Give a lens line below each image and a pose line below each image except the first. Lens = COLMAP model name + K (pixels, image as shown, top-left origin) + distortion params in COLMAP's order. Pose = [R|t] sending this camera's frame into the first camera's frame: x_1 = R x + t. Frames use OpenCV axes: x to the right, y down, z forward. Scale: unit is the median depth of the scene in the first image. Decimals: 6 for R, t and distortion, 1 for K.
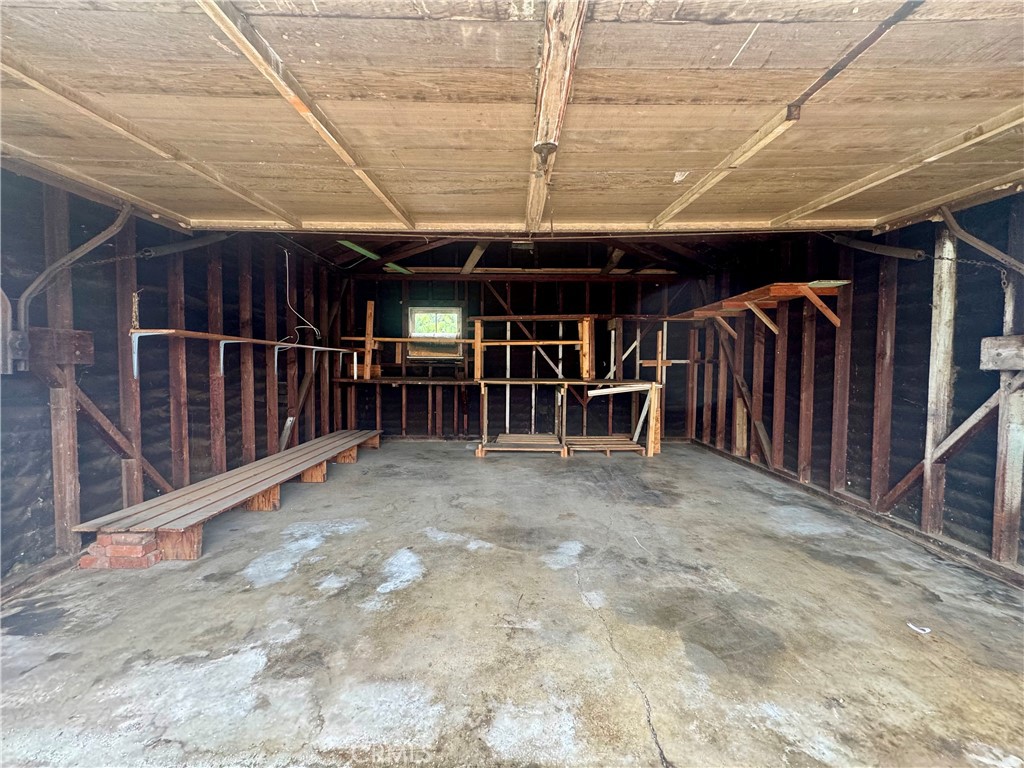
lens RADIAL K [[407.6, 0, 512.0], [0, 407.6, 384.0], [0, 0, 1]] dist [-0.000916, -0.000211]
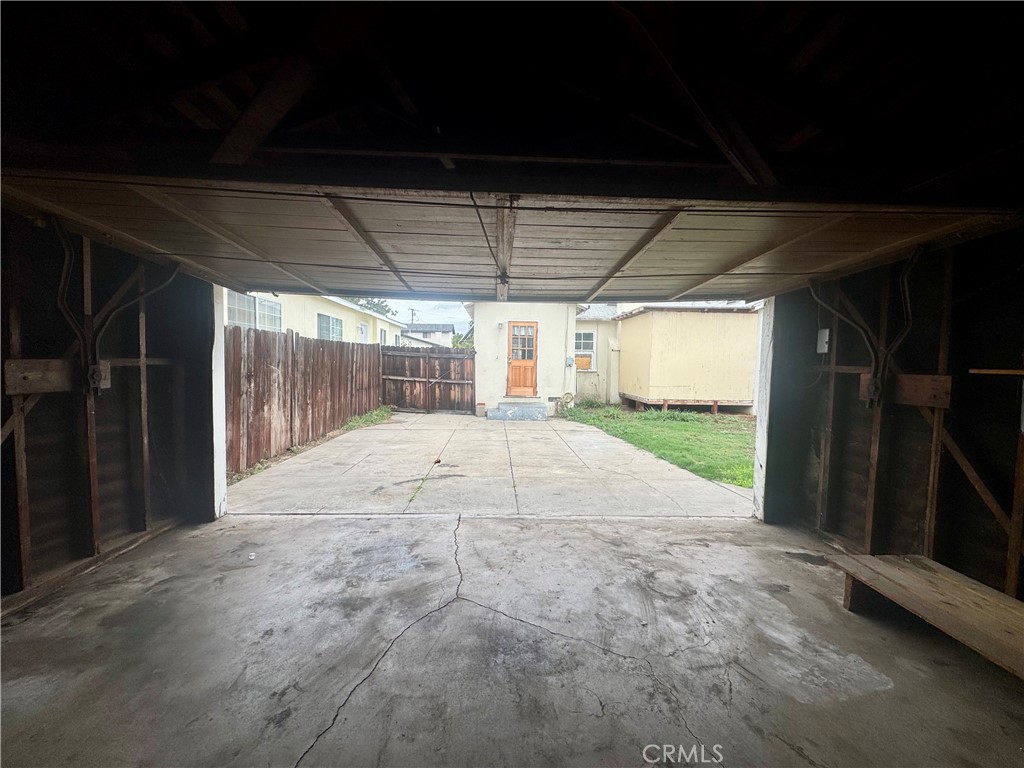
lens RADIAL K [[407.6, 0, 512.0], [0, 407.6, 384.0], [0, 0, 1]] dist [-0.000916, -0.000211]
pose [[-0.998640, -0.022965, -0.046807, 0.082998], [-0.027490, 0.994762, 0.098448, -0.186617], [0.044301, 0.099601, -0.994041, 2.030848]]
